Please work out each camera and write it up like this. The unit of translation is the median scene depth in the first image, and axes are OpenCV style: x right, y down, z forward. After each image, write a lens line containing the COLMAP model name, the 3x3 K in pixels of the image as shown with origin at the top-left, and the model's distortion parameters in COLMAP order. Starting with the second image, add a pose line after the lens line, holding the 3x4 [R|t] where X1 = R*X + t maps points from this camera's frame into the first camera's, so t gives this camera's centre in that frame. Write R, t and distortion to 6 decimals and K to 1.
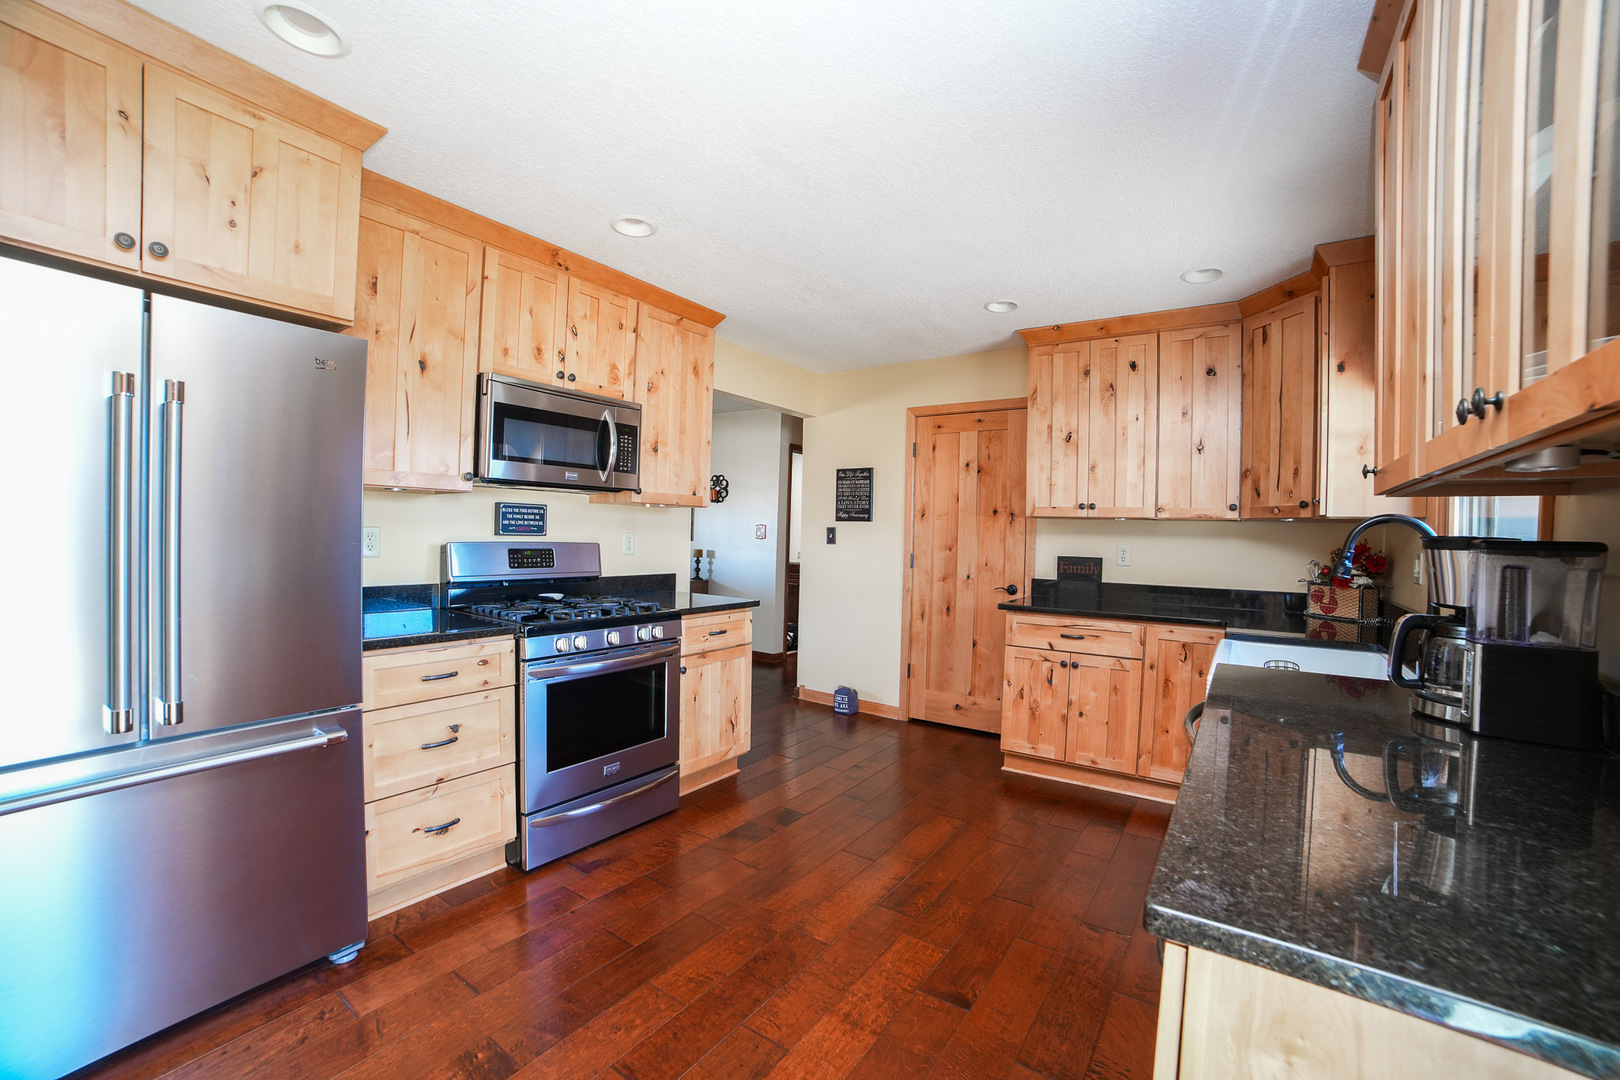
lens RADIAL K [[677.3, 0, 808.8], [0, 677.3, 525.7], [0, 0, 1]] dist [-0.034651, 0.004687]
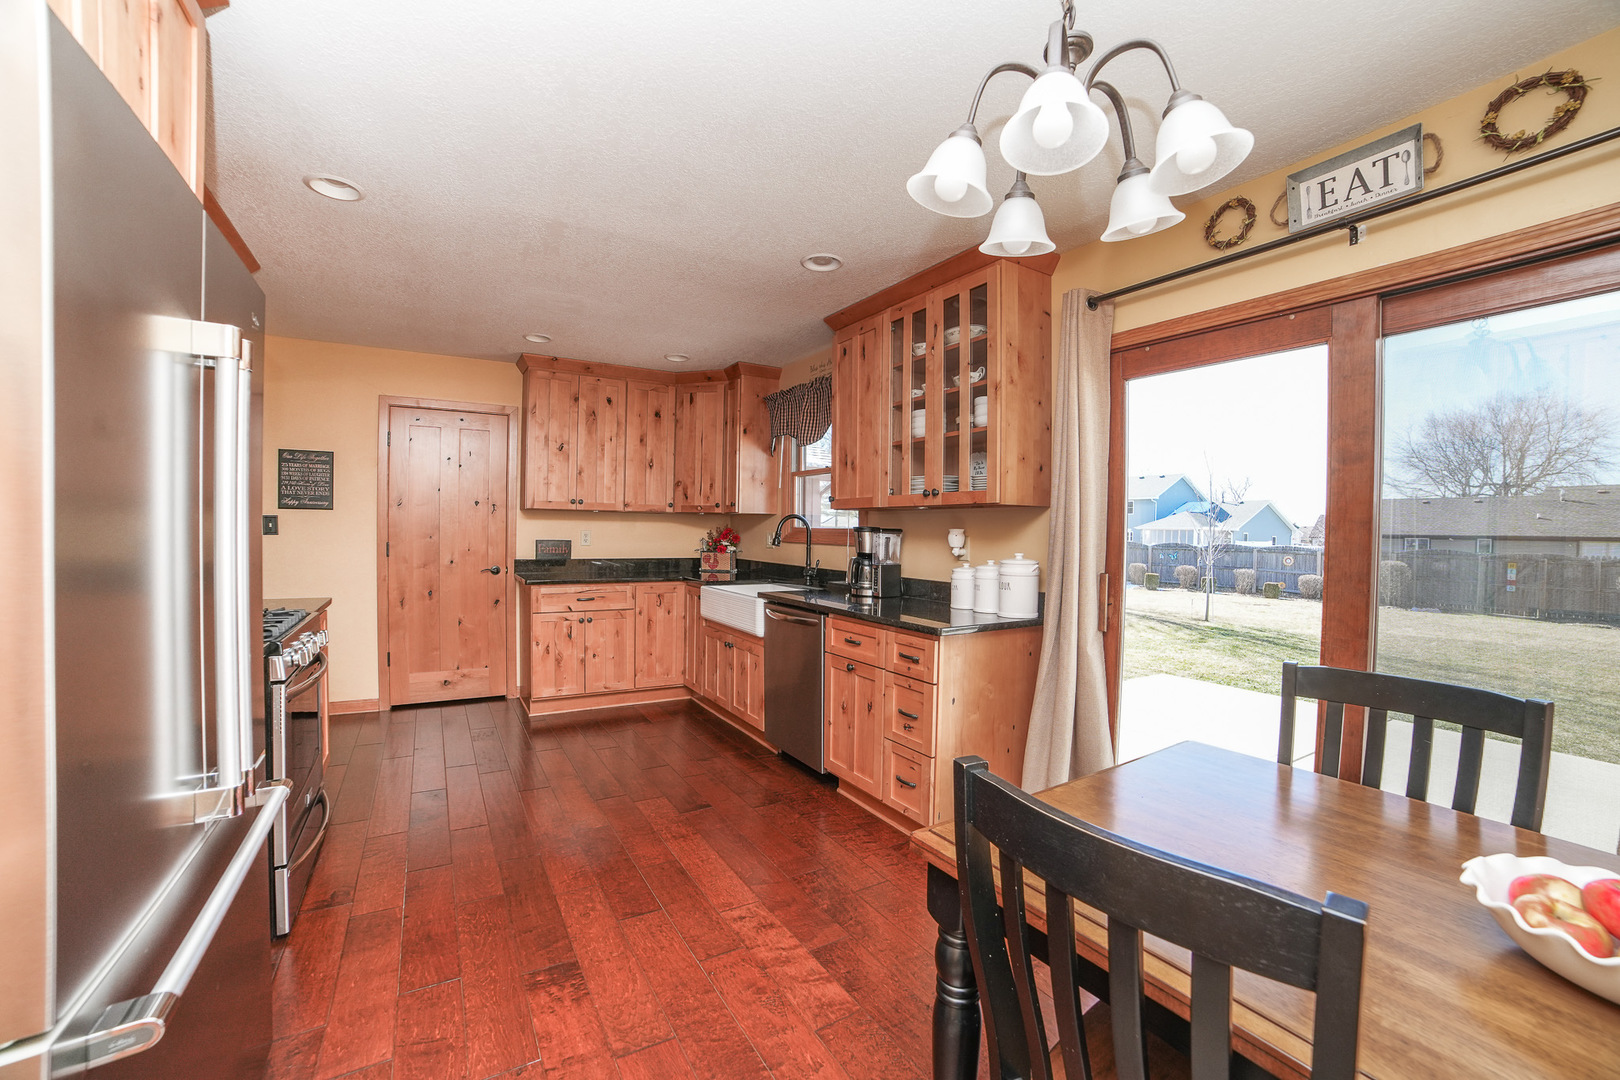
lens RADIAL K [[677.3, 0, 794.6], [0, 677.3, 533.9], [0, 0, 1]] dist [-0.034651, 0.004687]
pose [[0.446778, -0.022099, 0.894372, -0.593282], [-0.011216, 0.999478, 0.030299, -0.010437], [-0.894574, -0.023569, 0.446297, 0.030874]]
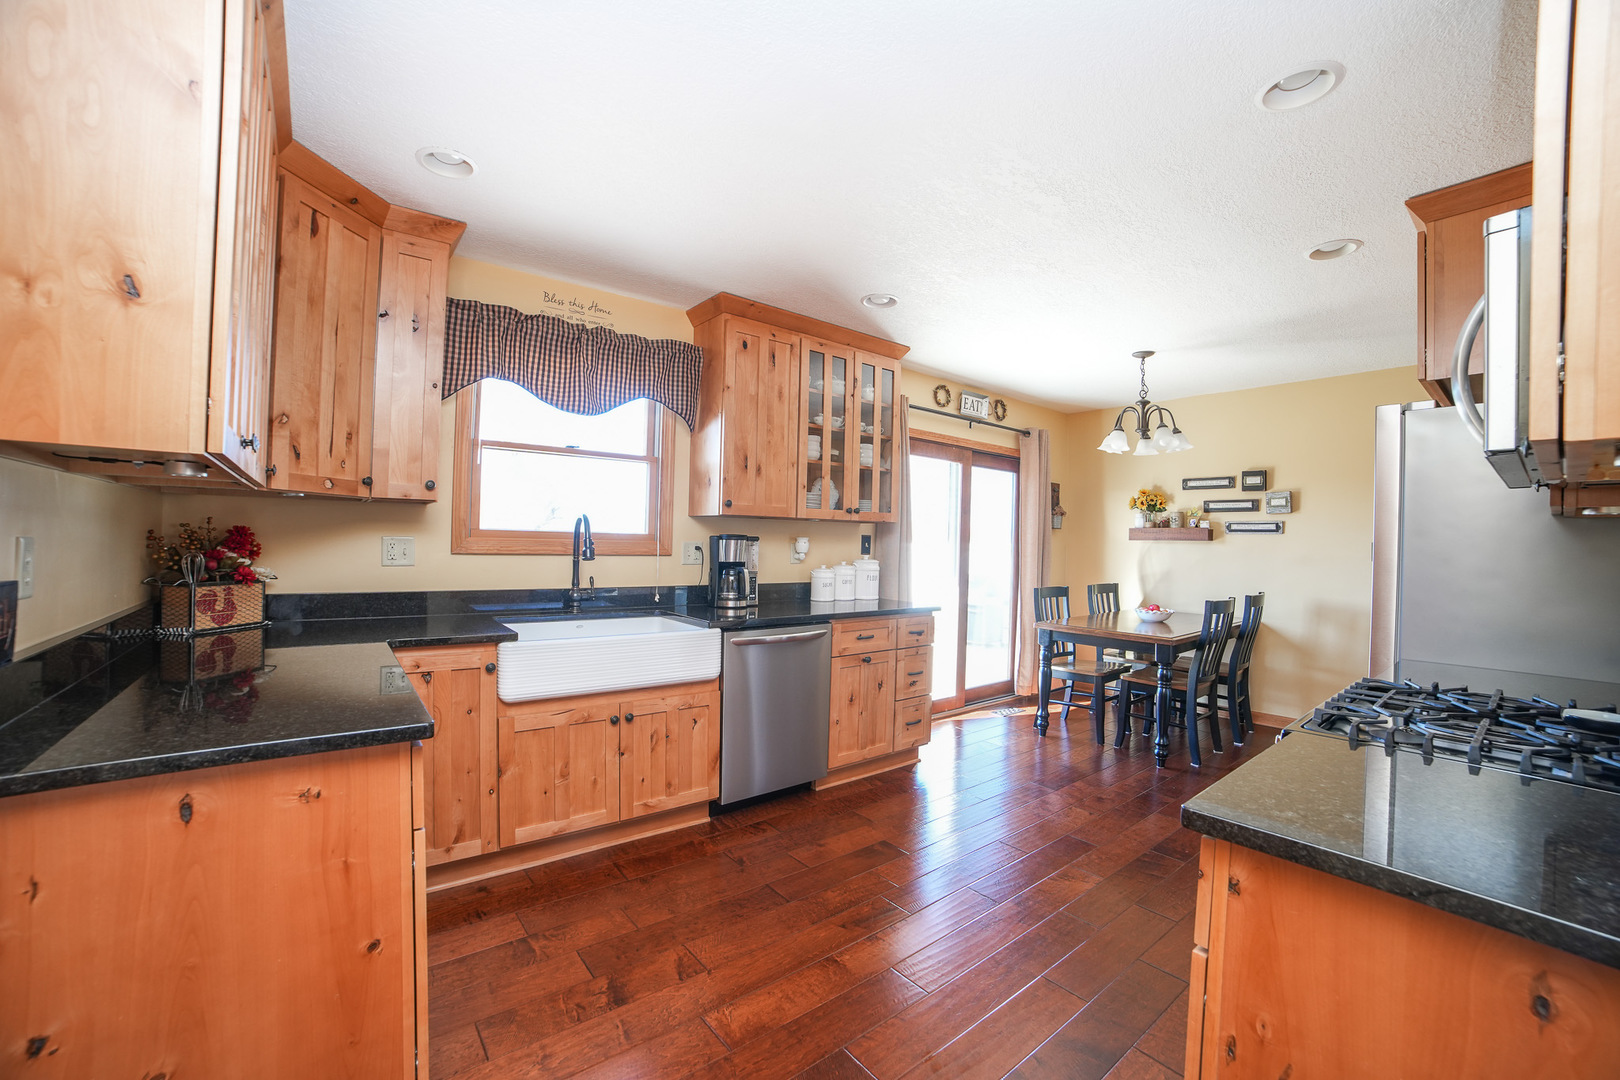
lens RADIAL K [[677.3, 0, 835.8], [0, 677.3, 533.9], [0, 0, 1]] dist [-0.034651, 0.004687]
pose [[-0.965834, -0.044045, 0.255390, -0.014587], [-0.045650, 0.998957, -0.000355, 0.001212], [-0.255108, -0.012001, -0.966838, 1.294588]]
